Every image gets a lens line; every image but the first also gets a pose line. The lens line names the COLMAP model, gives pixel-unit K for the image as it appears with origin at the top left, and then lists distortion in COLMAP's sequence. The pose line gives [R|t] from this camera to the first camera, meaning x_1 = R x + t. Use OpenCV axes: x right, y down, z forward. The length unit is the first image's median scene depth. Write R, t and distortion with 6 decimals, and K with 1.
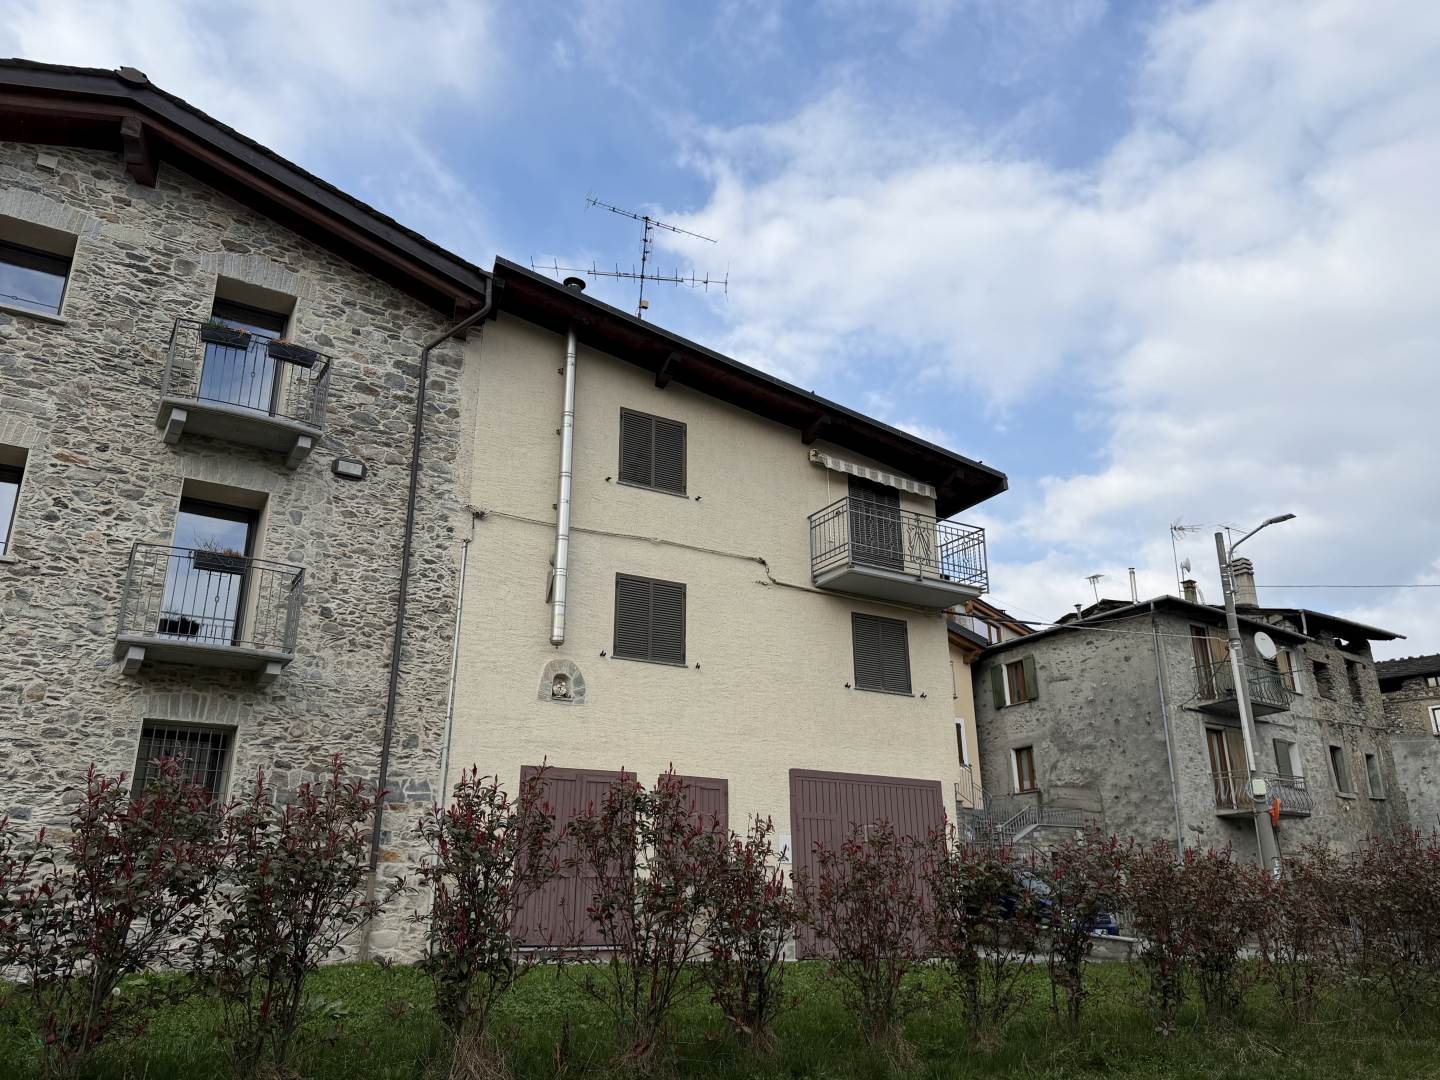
lens RADIAL K [[1072.6, 0, 725.4], [0, 1072.6, 541.9], [0, 0, 1]] dist [0.054869, -0.015492]
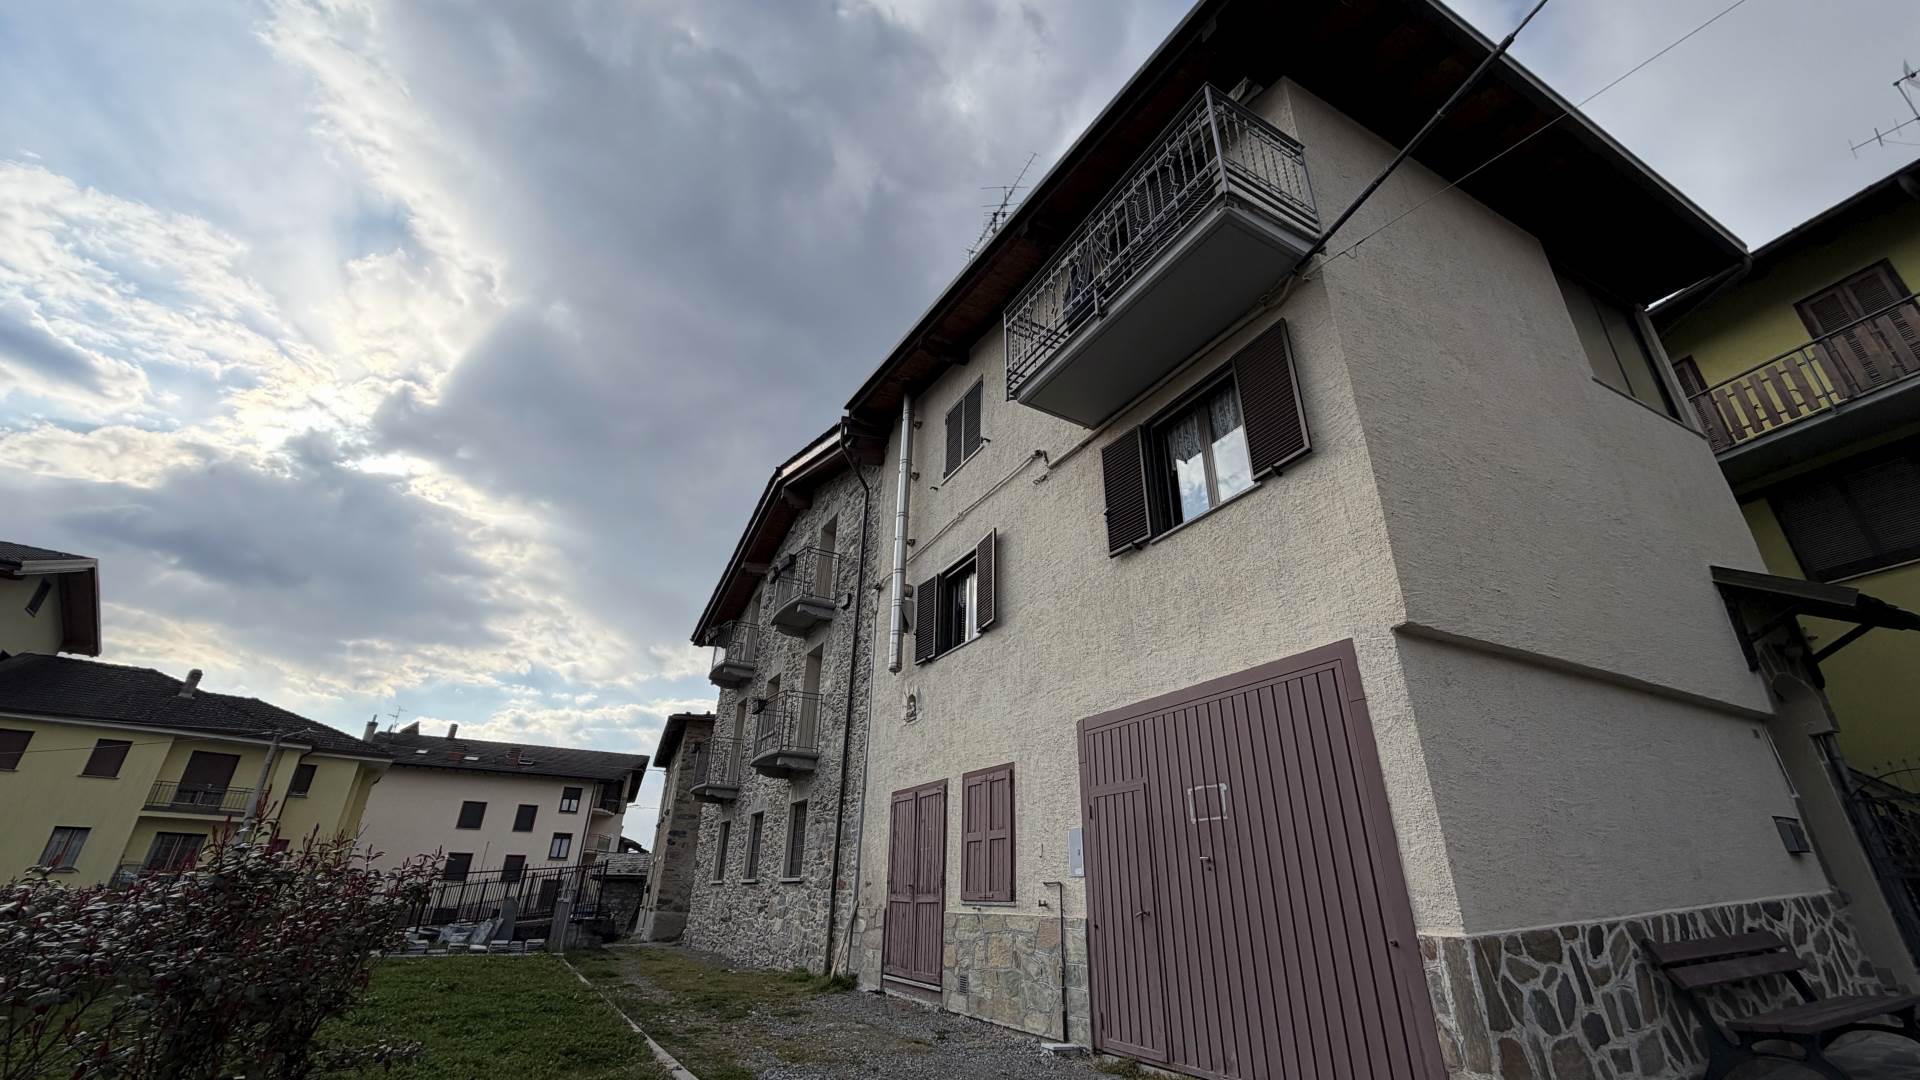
lens RADIAL K [[762.0, 0, 954.5], [0, 762.0, 538.3], [0, 0, 1]] dist [0.000554, 0.000201]
pose [[-0.046272, -0.424004, -0.904478, 0.551870], [0.317750, 0.852171, -0.415739, 0.303150], [0.947045, -0.306634, 0.095296, 0.989928]]
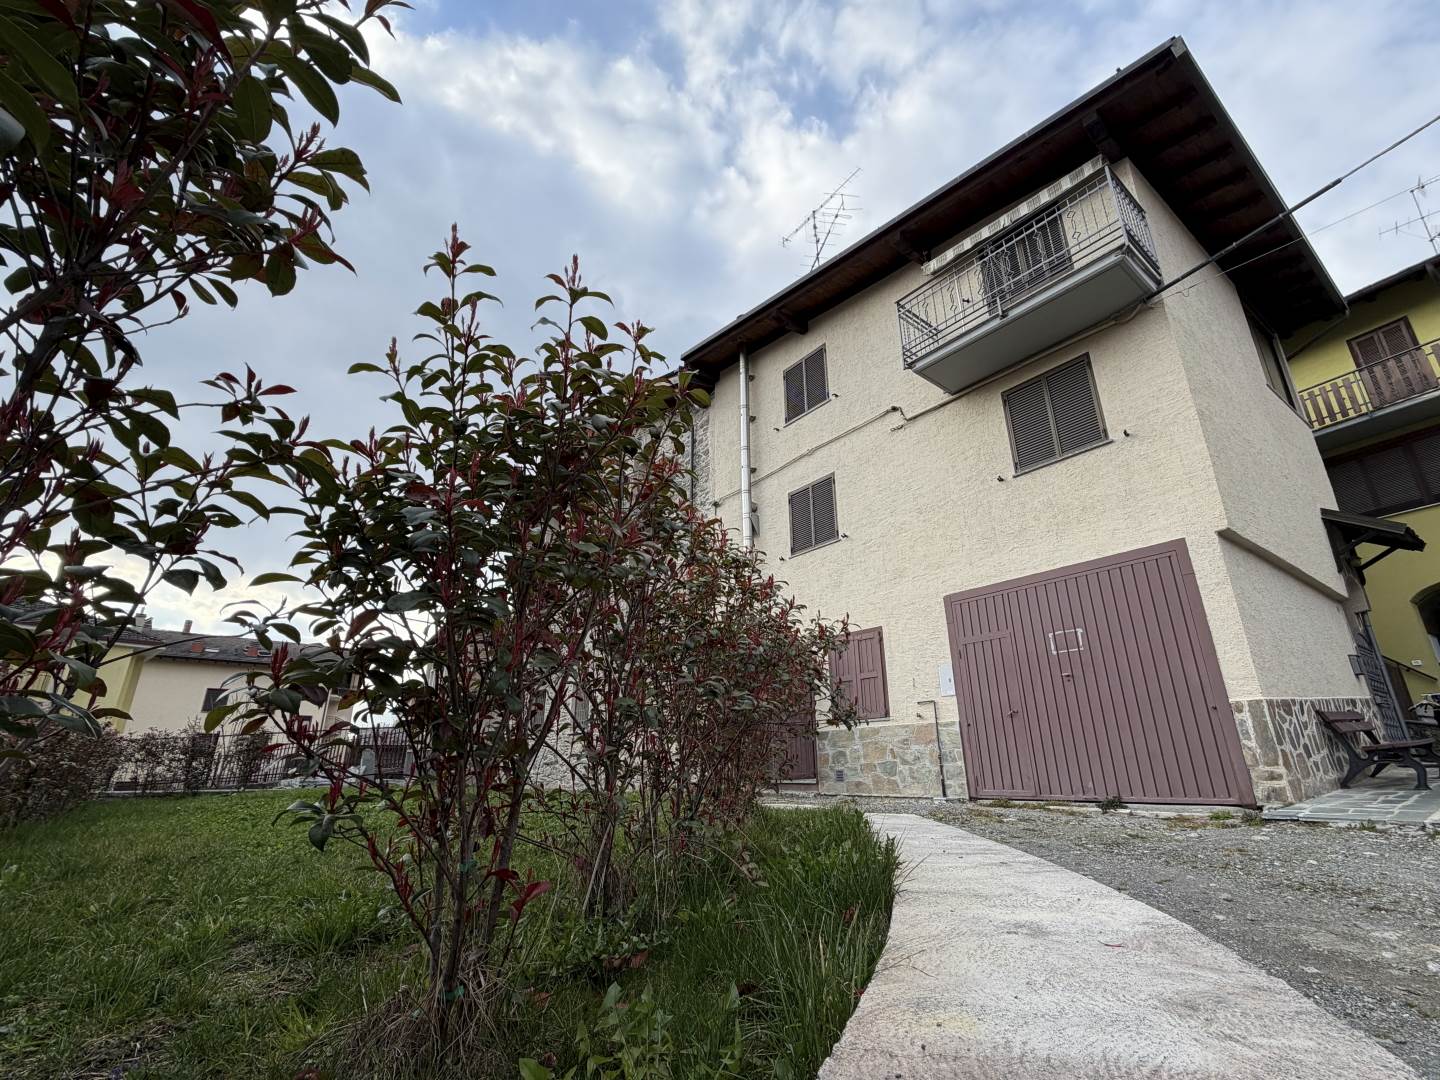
lens RADIAL K [[650.1, 0, 718.5], [0, 650.1, 538.5], [0, 0, 1]] dist [0.000126, 0.000318]
pose [[0.120270, -0.333743, -0.934960, 0.620225], [0.338141, 0.899253, -0.277499, 0.274627], [0.933379, -0.282773, 0.221005, 0.760677]]
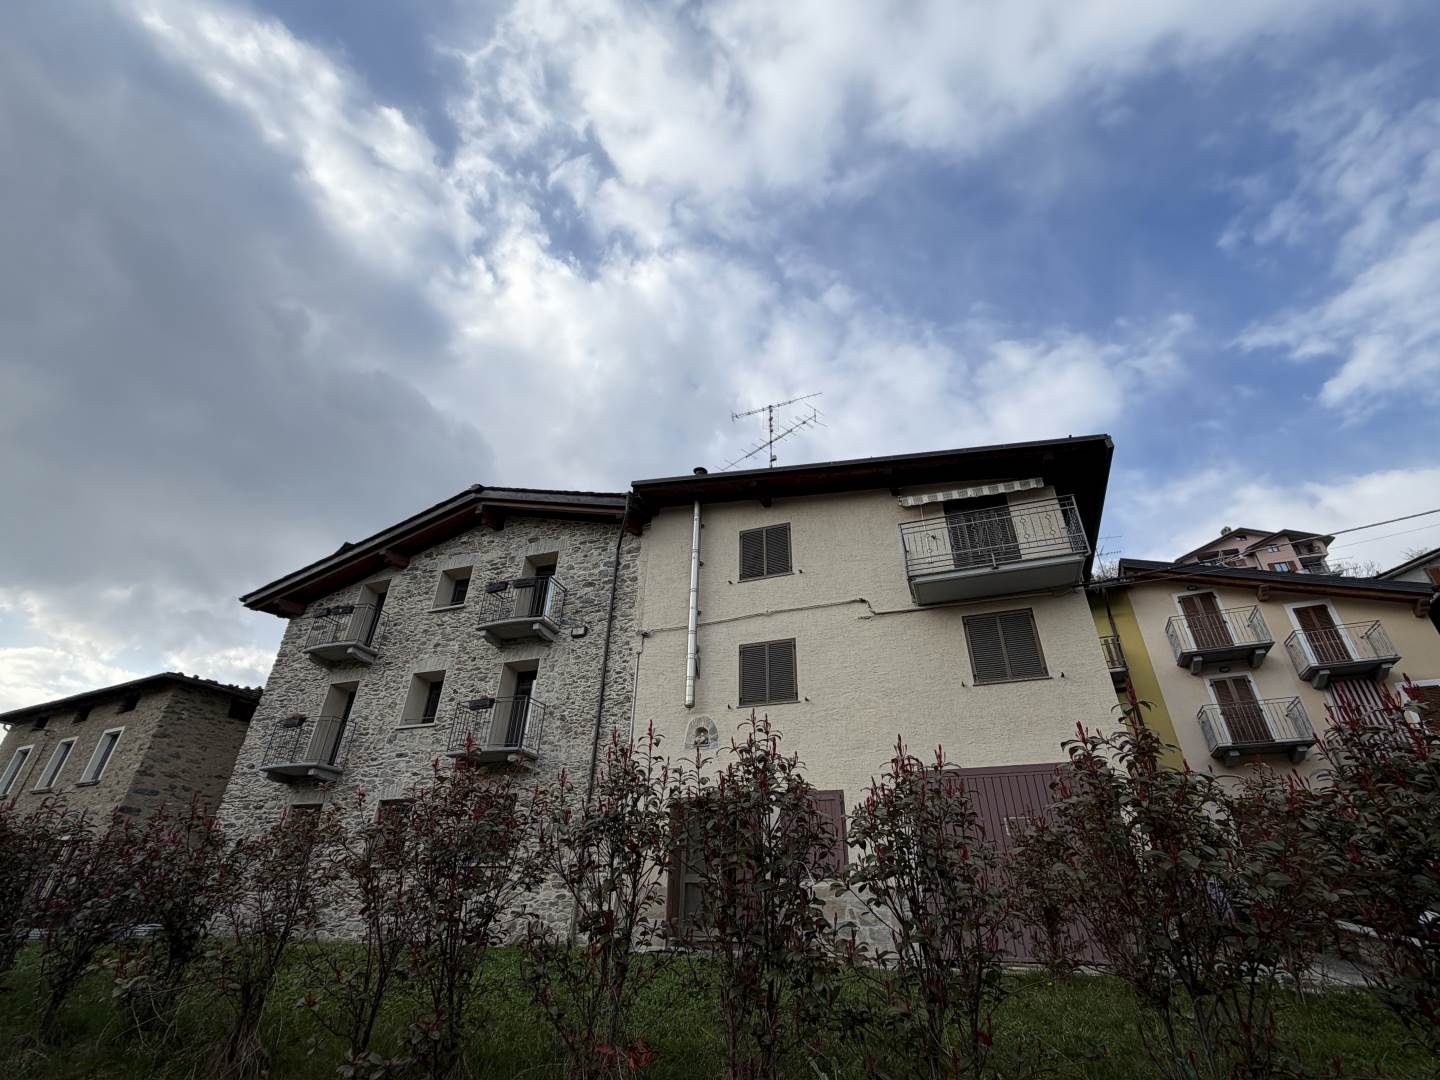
lens RADIAL K [[650.1, 0, 721.5], [0, 650.1, 538.1], [0, 0, 1]] dist [0.000126, 0.000318]
pose [[0.623306, -0.388622, -0.678574, 0.524379], [0.245565, 0.921144, -0.301978, 0.154223], [0.742420, 0.021590, 0.669587, 0.433173]]
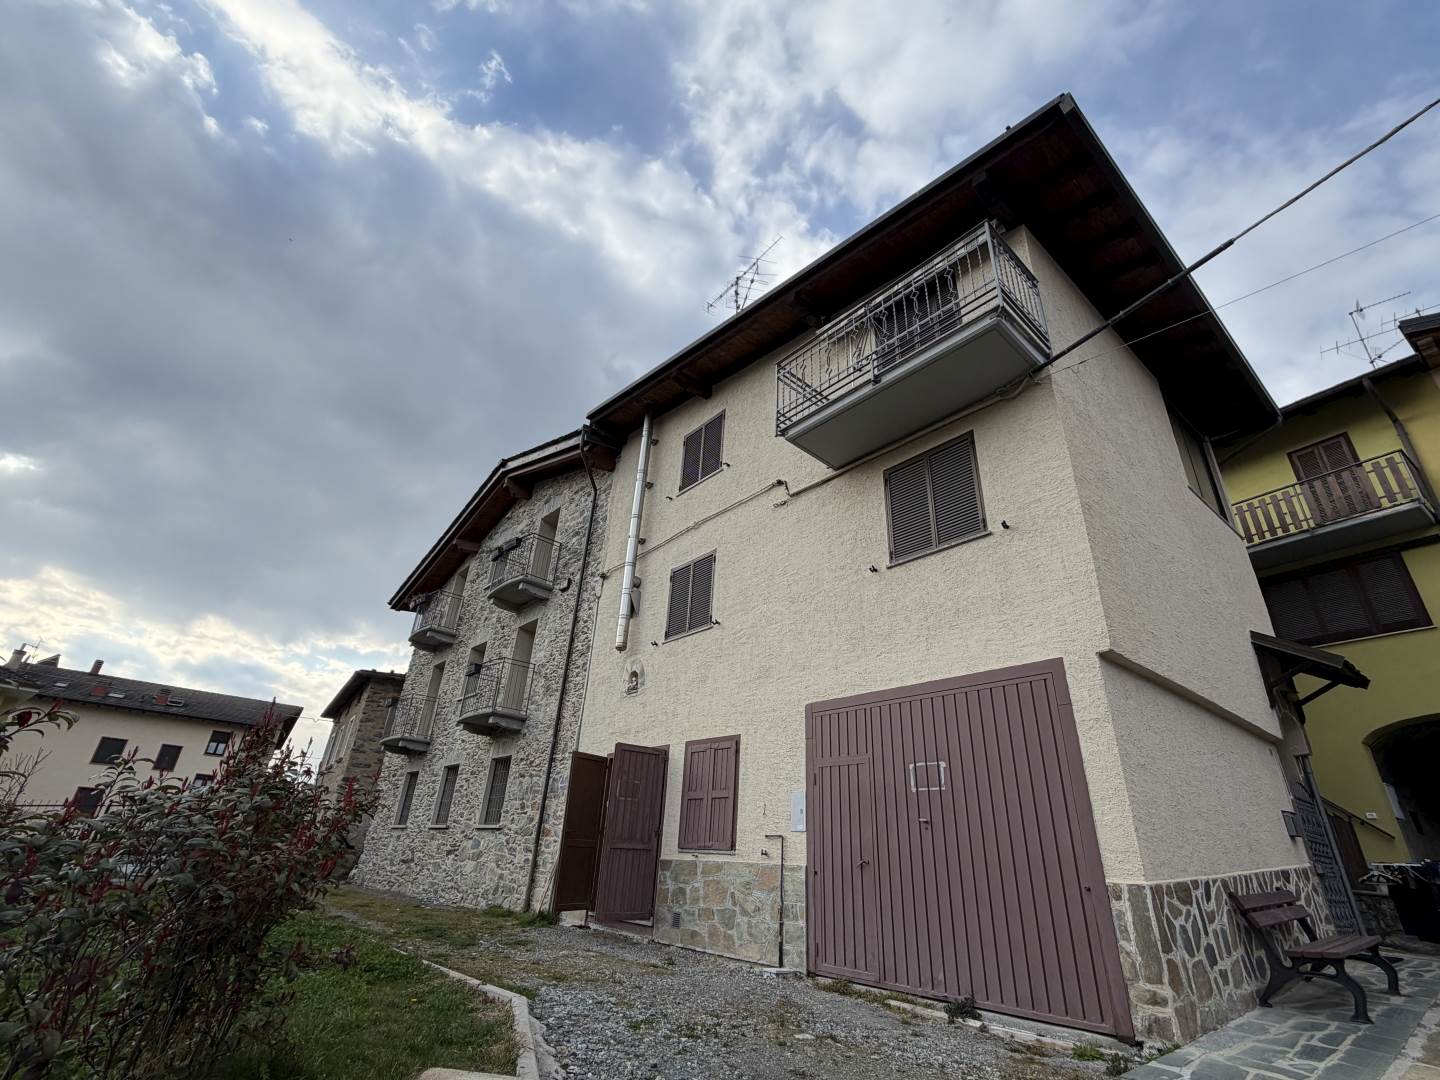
lens RADIAL K [[650.1, 0, 719.4], [0, 650.1, 539.1], [0, 0, 1]] dist [0.000126, 0.000318]
pose [[0.171072, -0.428037, -0.887422, 0.553164], [0.279508, 0.884780, -0.372881, 0.281719], [0.944780, -0.184252, 0.271001, 0.898138]]
